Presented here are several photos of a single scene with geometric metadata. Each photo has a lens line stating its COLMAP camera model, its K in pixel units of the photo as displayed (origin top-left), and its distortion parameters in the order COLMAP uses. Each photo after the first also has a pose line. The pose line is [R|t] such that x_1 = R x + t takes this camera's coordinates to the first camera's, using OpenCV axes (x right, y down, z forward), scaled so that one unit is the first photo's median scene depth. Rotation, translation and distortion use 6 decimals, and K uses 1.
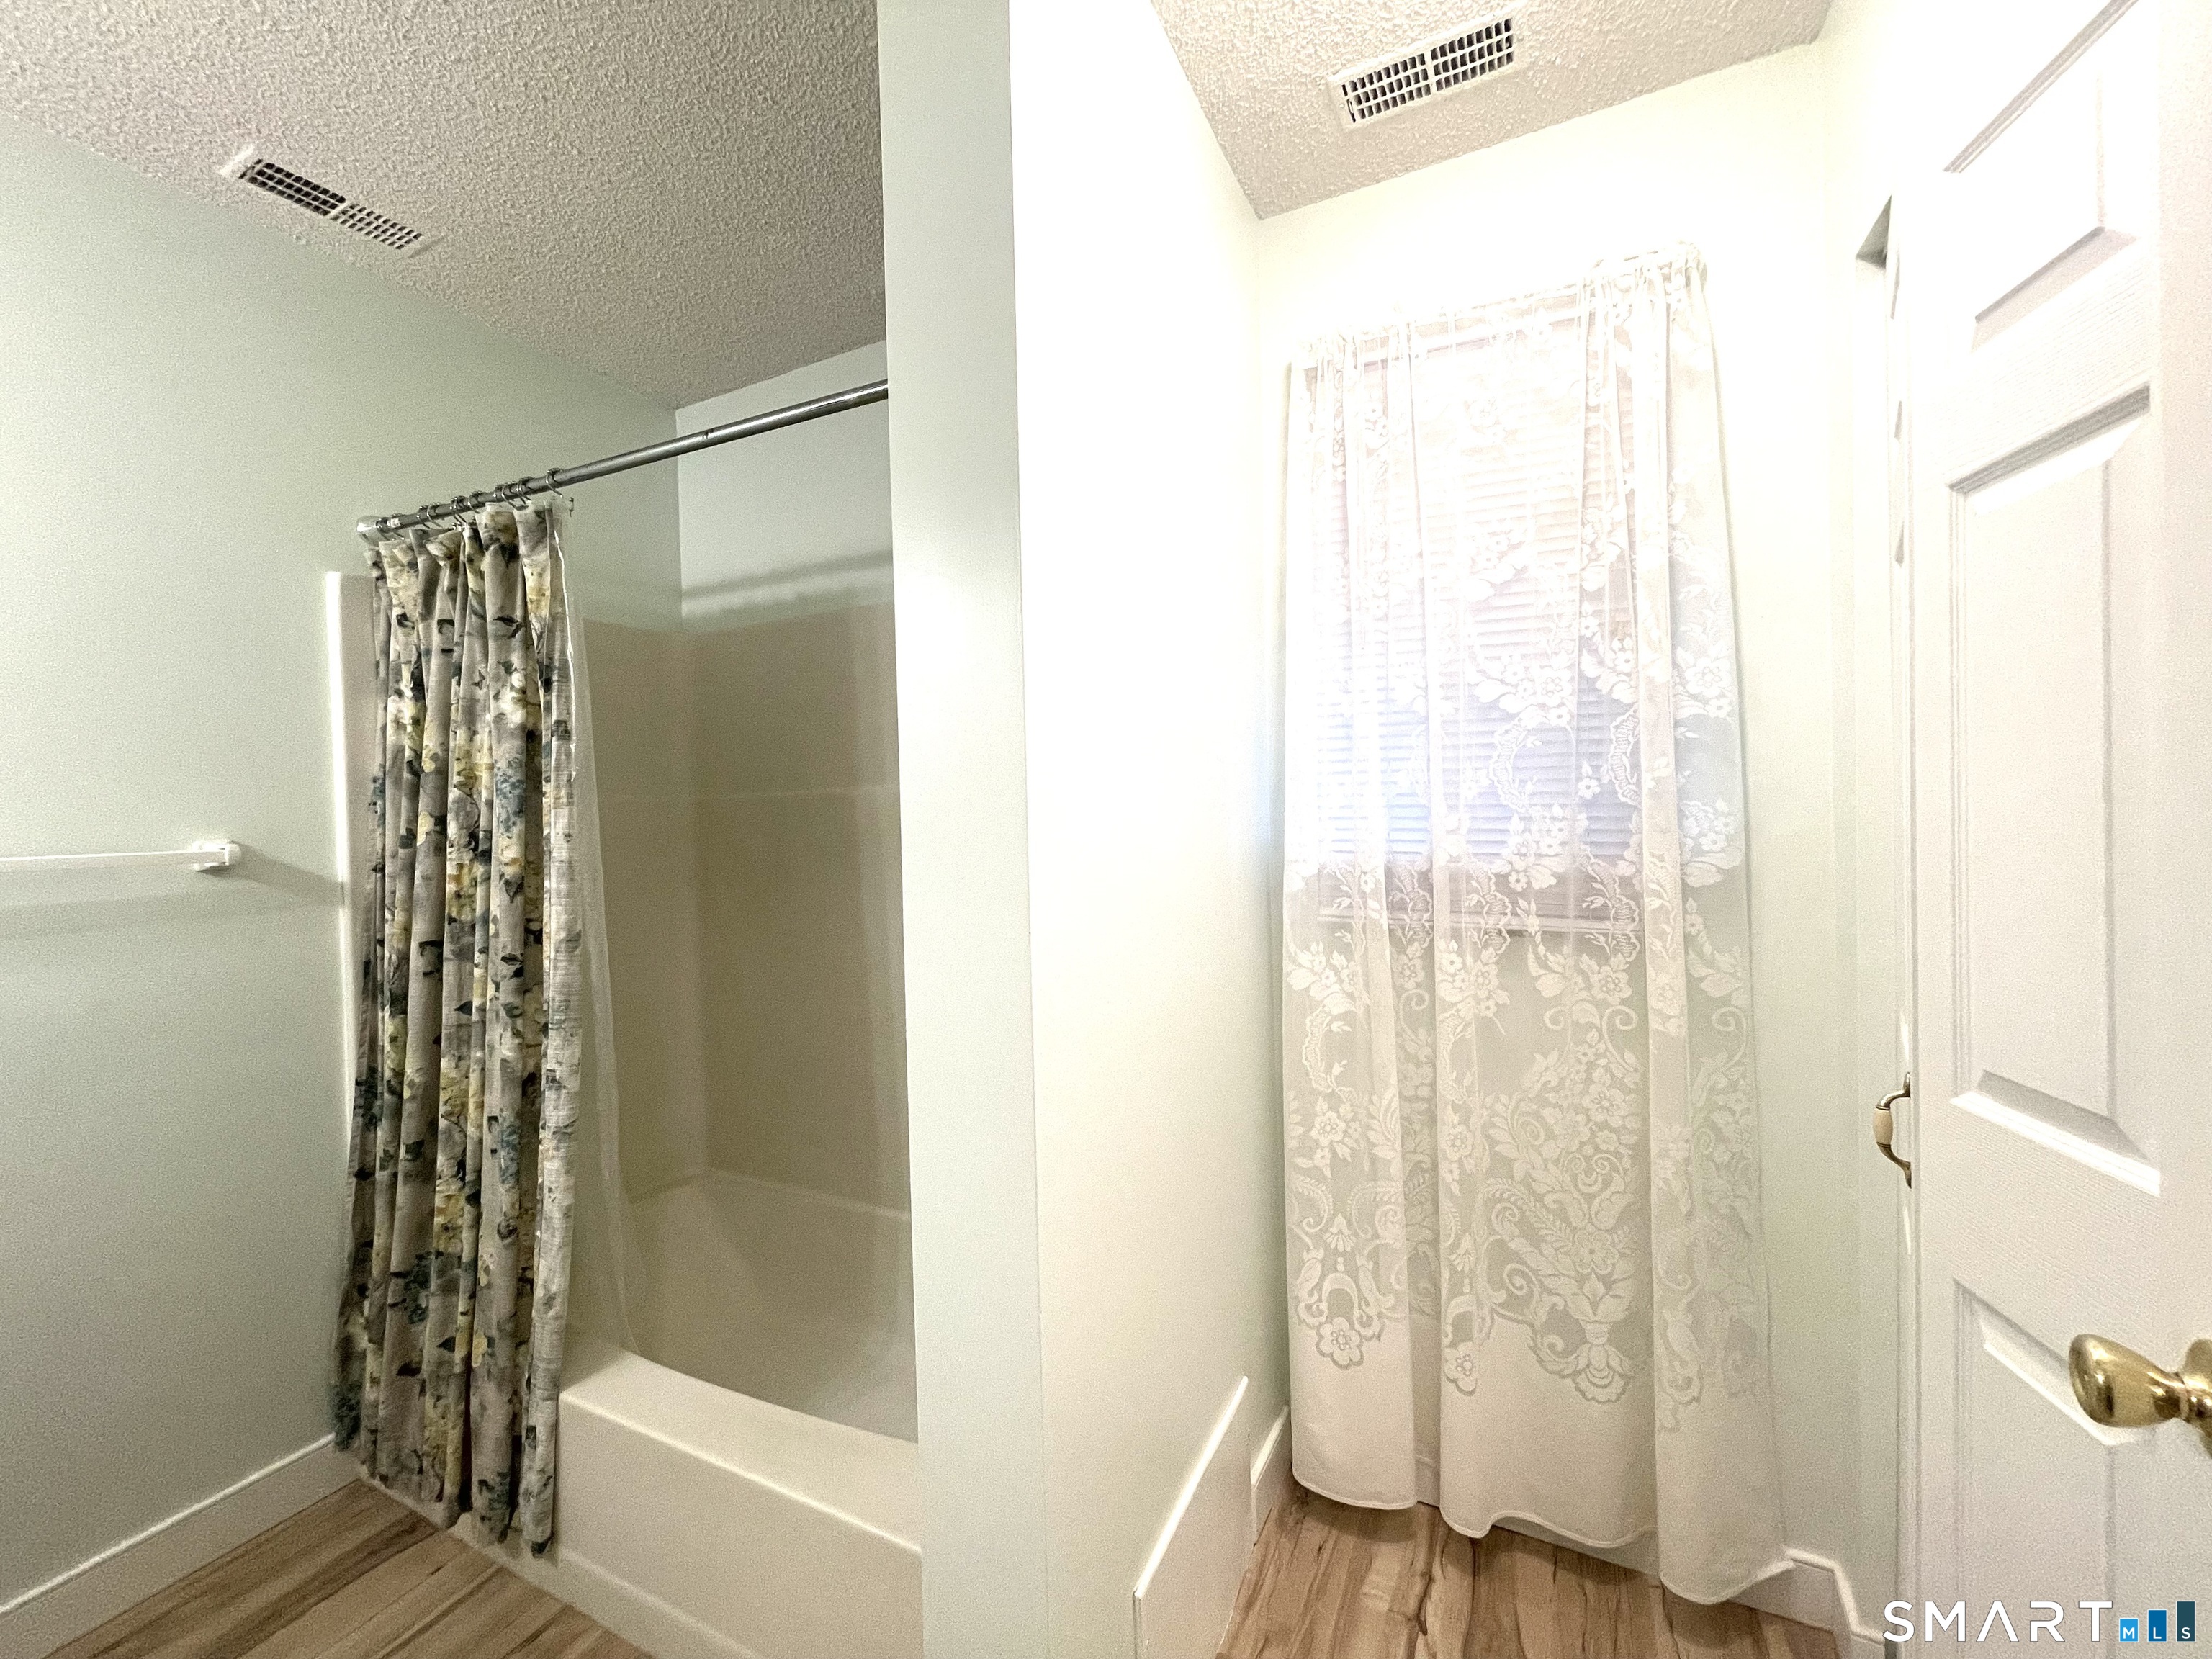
lens RADIAL K [[891.4, 0, 1084.6], [0, 891.4, 833.2], [0, 0, 1]] dist [-0.003753, 0.000494]
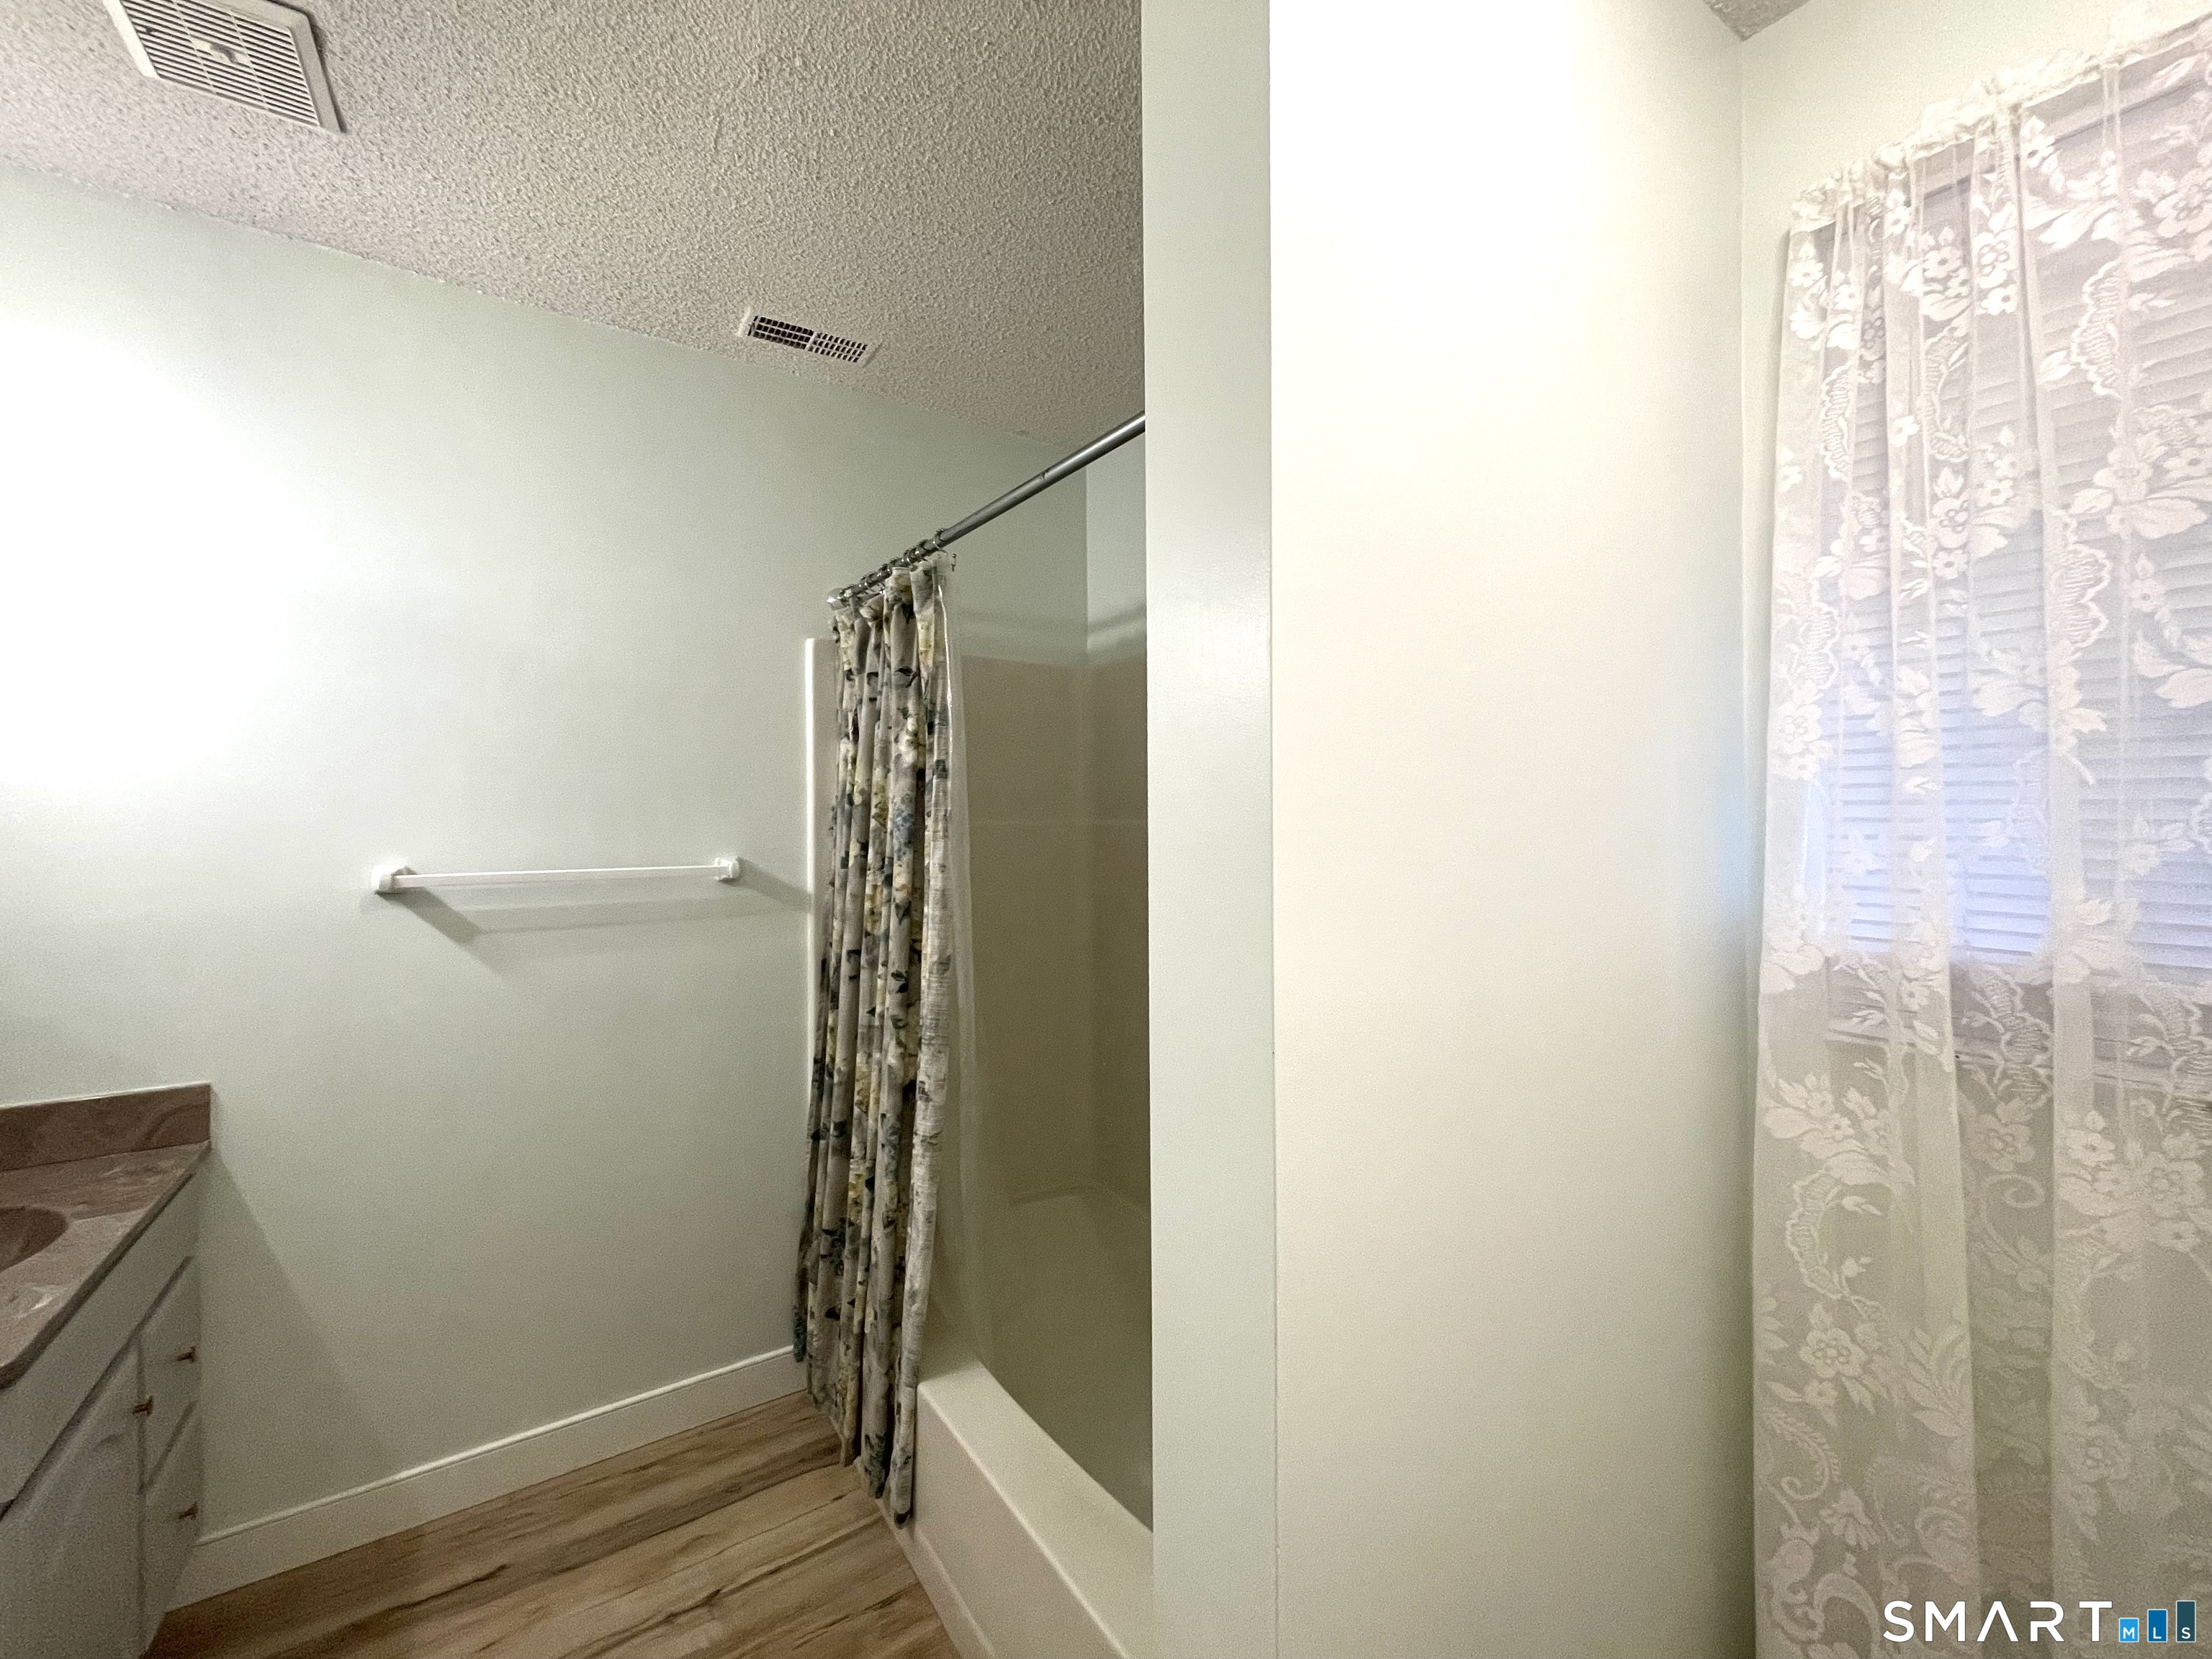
lens RADIAL K [[891.4, 0, 1091.2], [0, 891.4, 829.5], [0, 0, 1]] dist [-0.003753, 0.000494]
pose [[0.875017, 0.021515, -0.483614, 0.099697], [-0.027964, 0.999590, -0.006128, -0.040631], [0.483284, 0.018886, 0.875260, 0.138738]]
